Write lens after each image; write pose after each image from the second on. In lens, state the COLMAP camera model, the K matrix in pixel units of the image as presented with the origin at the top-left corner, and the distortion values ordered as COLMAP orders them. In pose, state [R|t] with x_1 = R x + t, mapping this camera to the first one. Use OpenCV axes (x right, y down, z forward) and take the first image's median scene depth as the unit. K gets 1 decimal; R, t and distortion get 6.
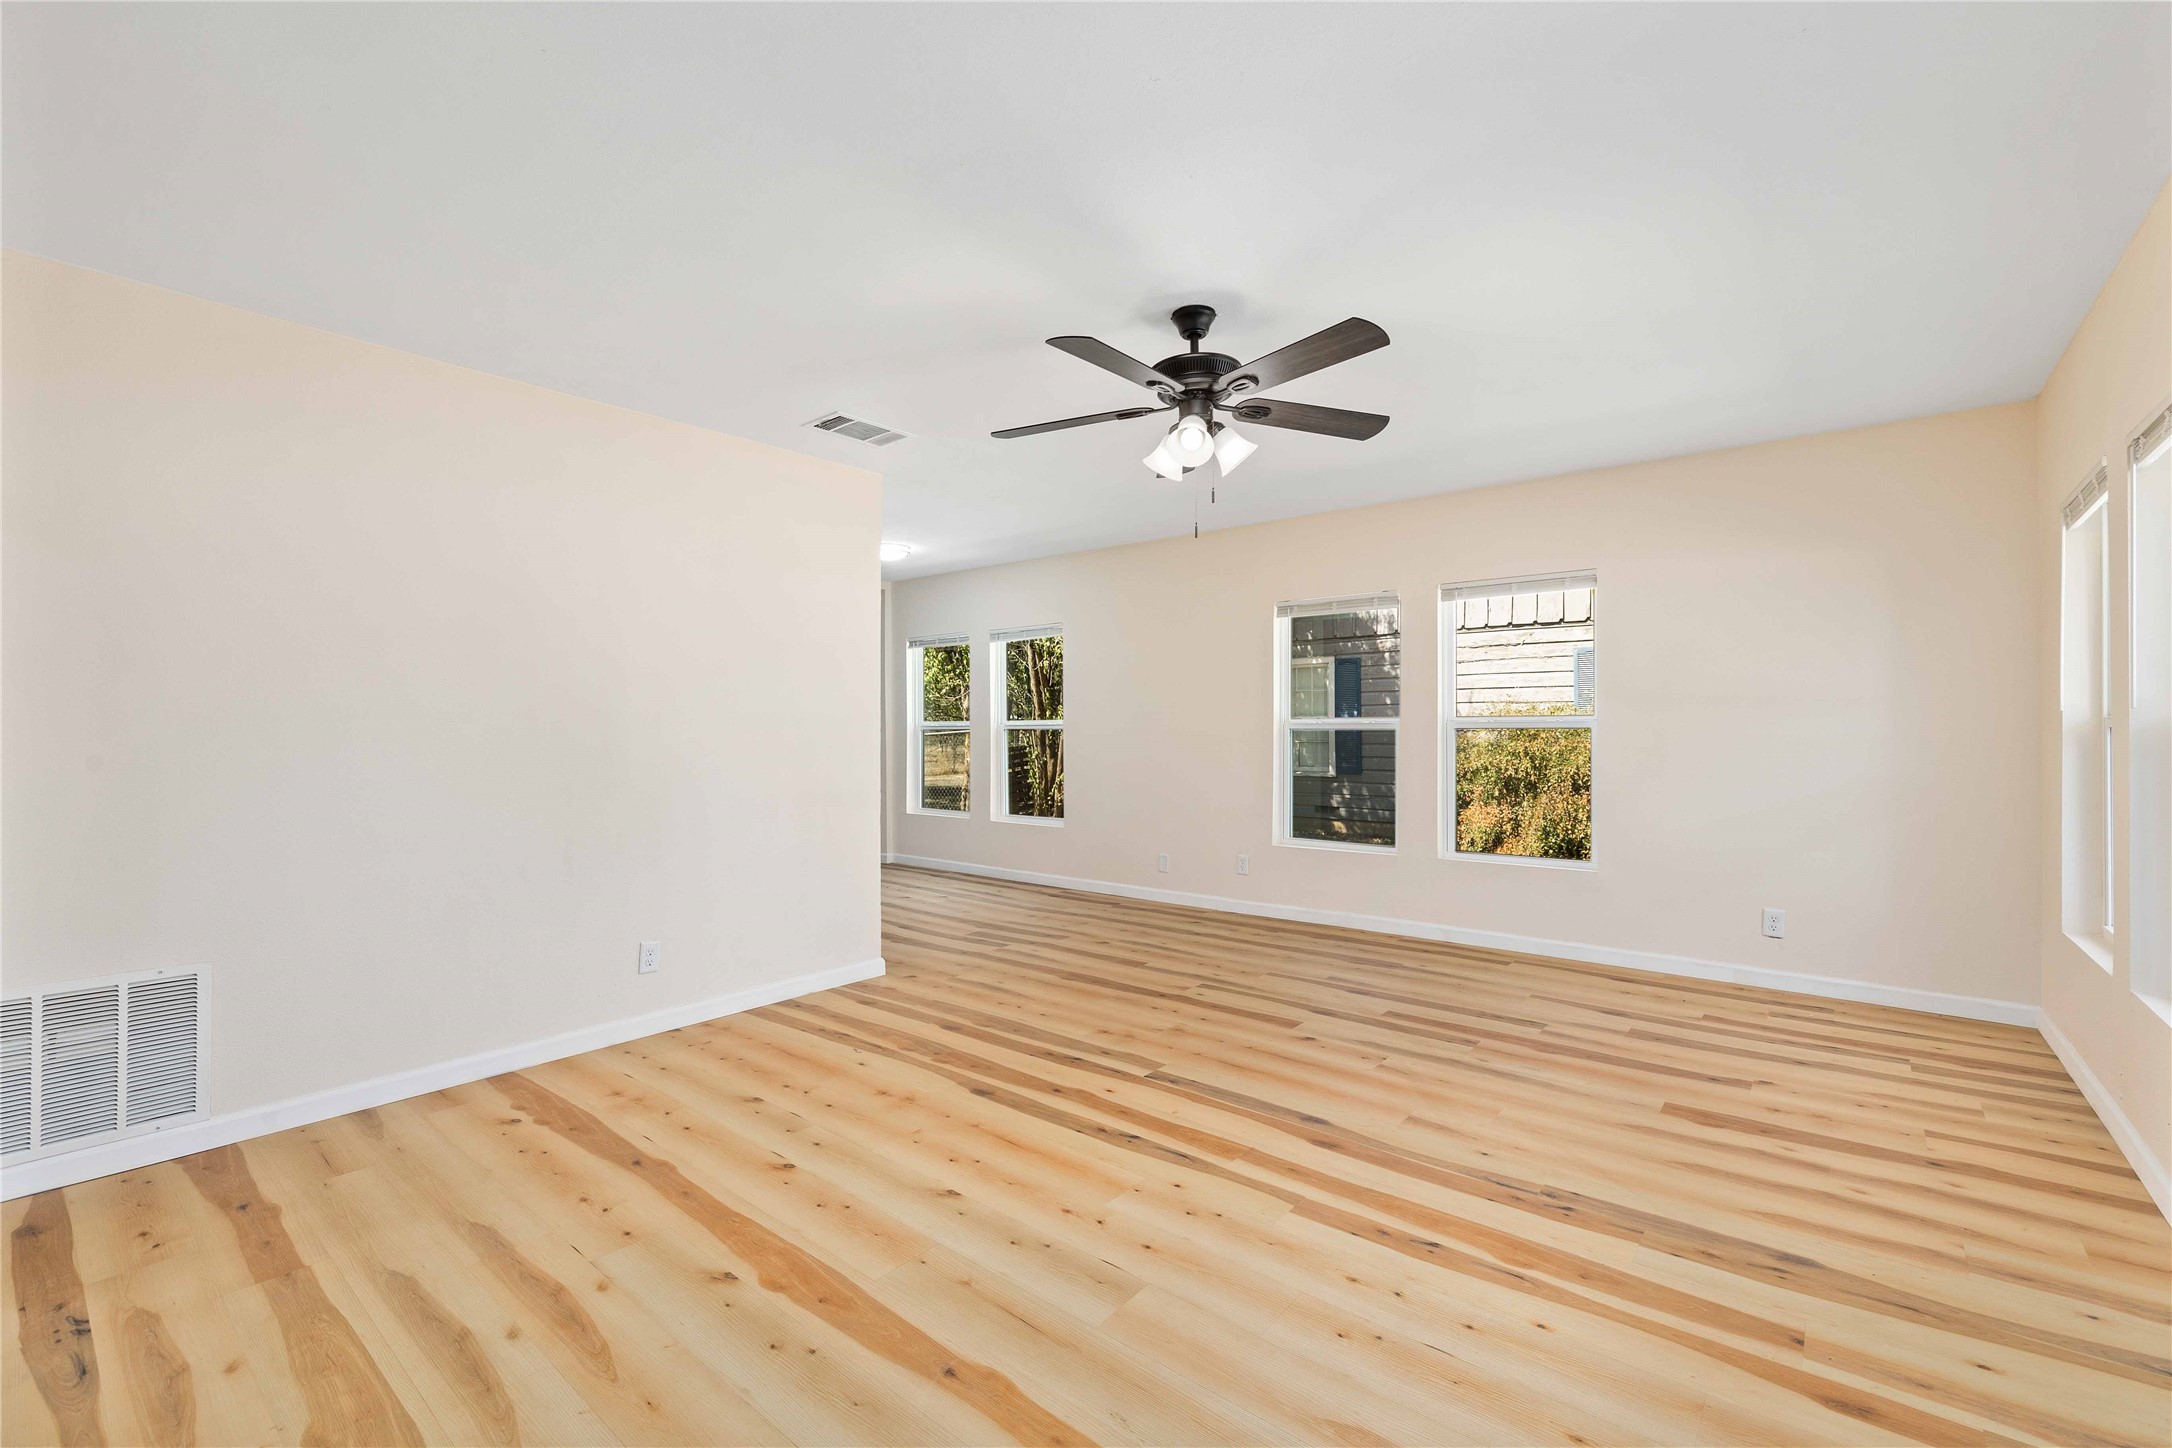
lens RADIAL K [[914.8, 0, 1086.0], [0, 914.8, 724.0], [0, 0, 1]] dist [-0.000153, 0.000139]
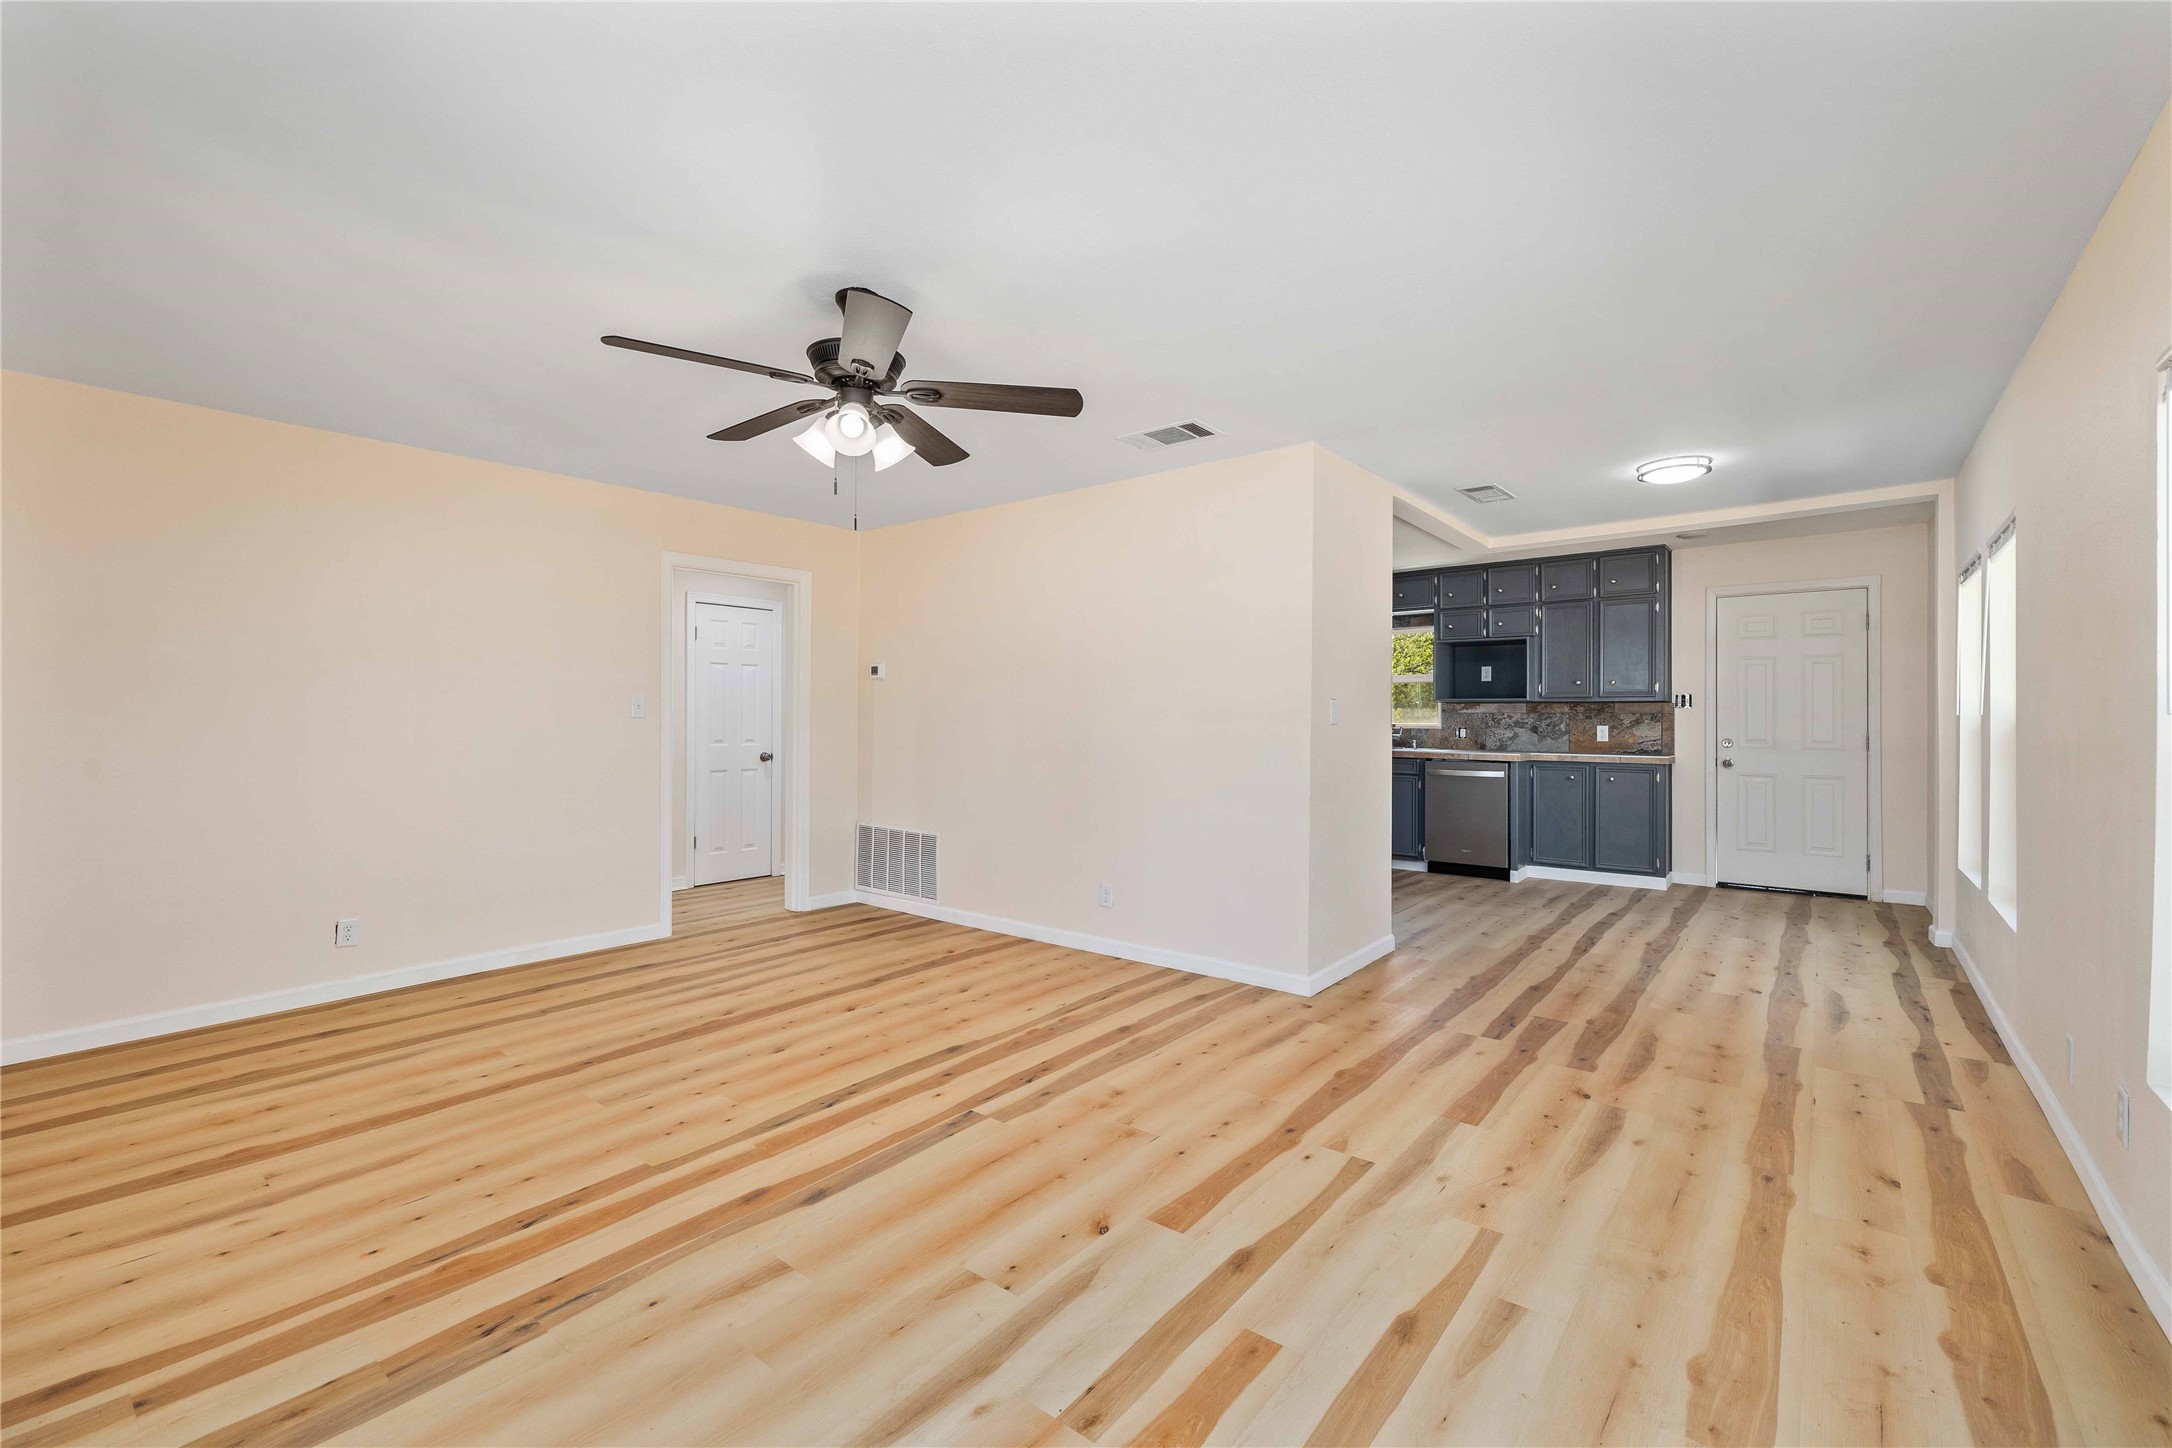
lens RADIAL K [[914.8, 0, 1086.0], [0, 914.8, 724.0], [0, 0, 1]] dist [-0.000153, 0.000139]
pose [[0.013562, 0.010520, -0.999853, 0.923686], [0.005427, 0.999929, 0.010594, -0.007150], [0.999893, -0.005570, 0.013504, 1.052590]]
